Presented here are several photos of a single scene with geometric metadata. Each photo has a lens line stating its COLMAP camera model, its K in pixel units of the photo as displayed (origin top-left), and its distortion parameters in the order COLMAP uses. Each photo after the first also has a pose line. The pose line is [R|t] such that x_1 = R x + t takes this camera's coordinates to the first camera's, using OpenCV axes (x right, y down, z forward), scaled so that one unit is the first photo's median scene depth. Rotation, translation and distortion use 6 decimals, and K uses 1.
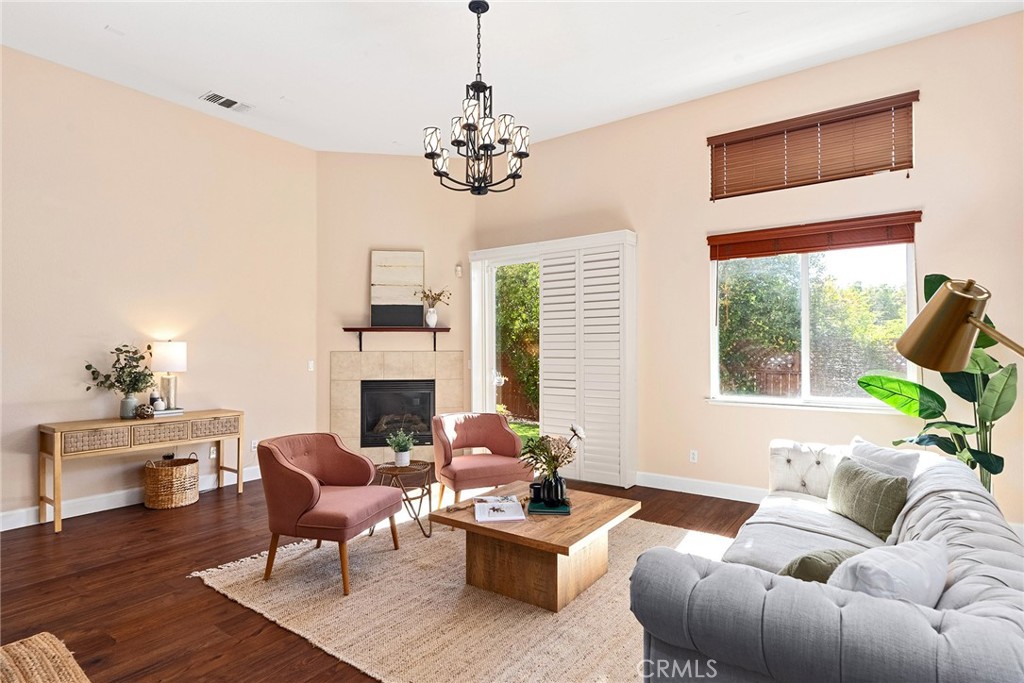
lens RADIAL K [[547.9, 0, 528.3], [0, 547.9, 346.8], [0, 0, 1]] dist [-0.002905, -0.000015]
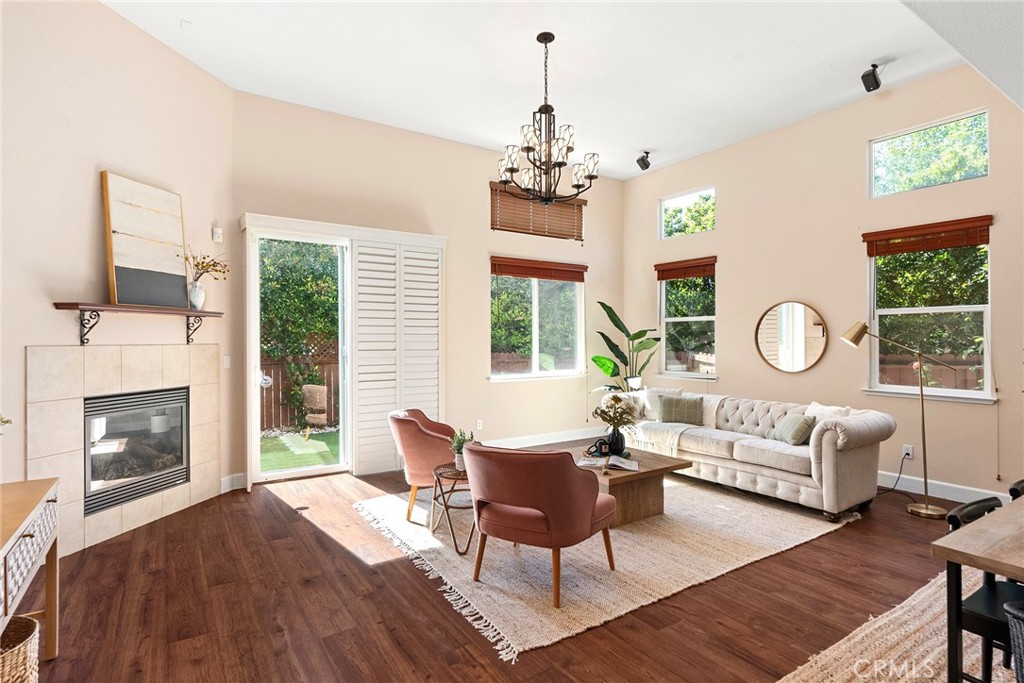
lens RADIAL K [[516.6, 0, 519.0], [0, 516.6, 342.7], [0, 0, 1]] dist [-0.006273, 0.003090]
pose [[0.345586, -0.002658, 0.938384, -0.819177], [-0.000835, 0.999995, 0.003140, 0.004082], [-0.938387, -0.001869, 0.345581, 0.503128]]
